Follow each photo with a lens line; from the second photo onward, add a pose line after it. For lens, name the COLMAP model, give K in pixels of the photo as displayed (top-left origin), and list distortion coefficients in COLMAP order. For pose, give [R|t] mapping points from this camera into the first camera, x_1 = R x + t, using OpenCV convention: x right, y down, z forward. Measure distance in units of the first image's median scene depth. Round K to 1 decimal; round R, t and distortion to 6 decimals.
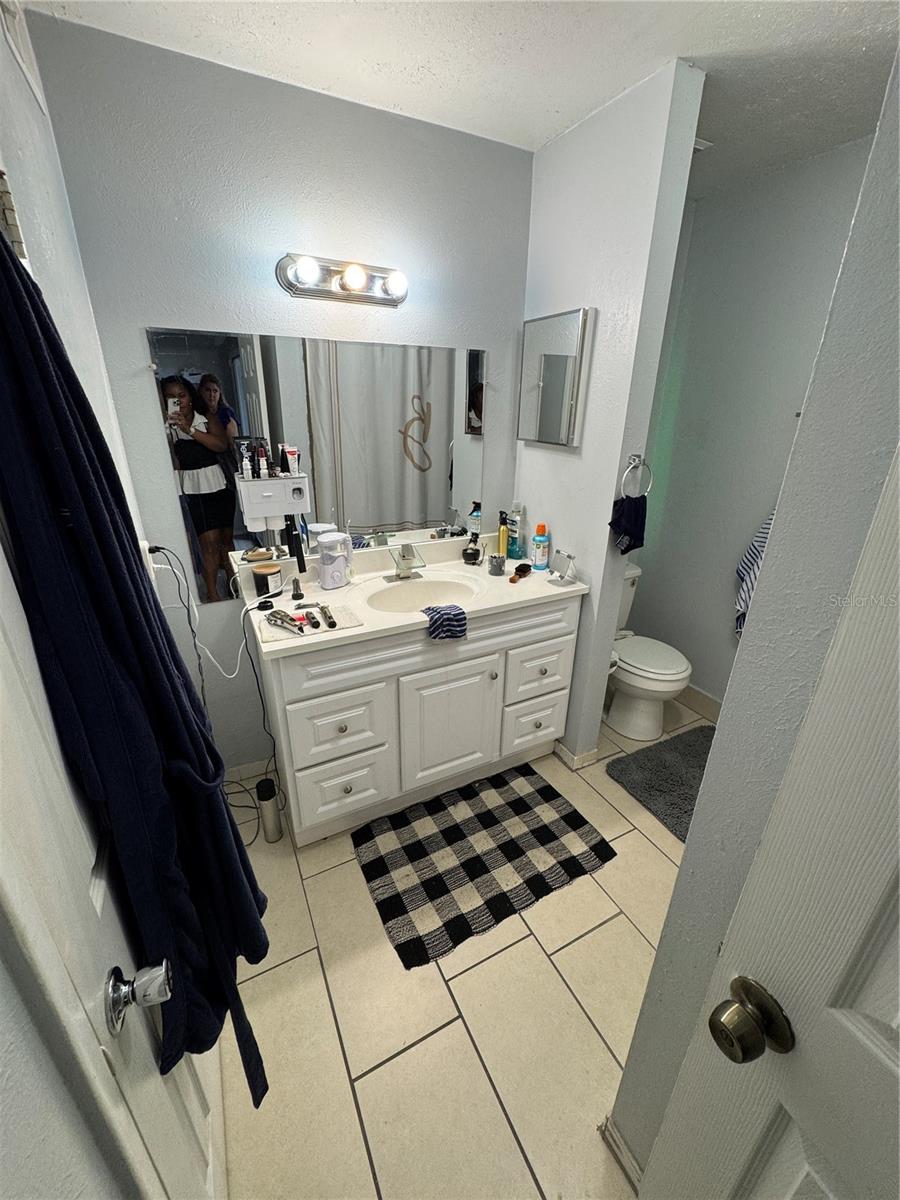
lens RADIAL K [[479.5, 0, 450.0], [0, 479.5, 600.0], [0, 0, 1]] dist [0.000289, 0.000347]
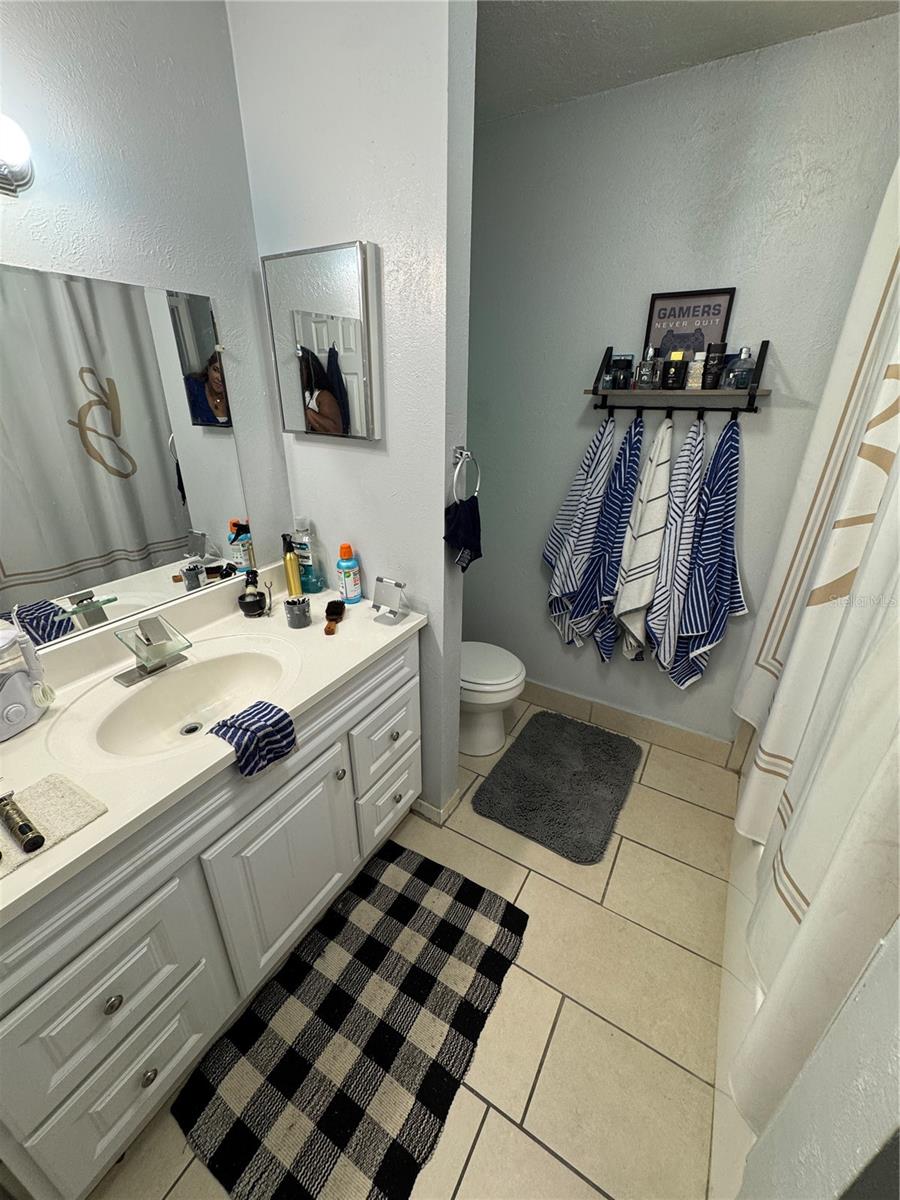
lens RADIAL K [[478.4, 0, 450.0], [0, 478.4, 600.0], [0, 0, 1]] dist [-0.011892, 0.004389]
pose [[0.849099, -0.222357, 0.479154, -0.045929], [0.199850, 0.974887, 0.098258, -0.114037], [-0.488970, 0.012329, 0.872214, 0.270741]]
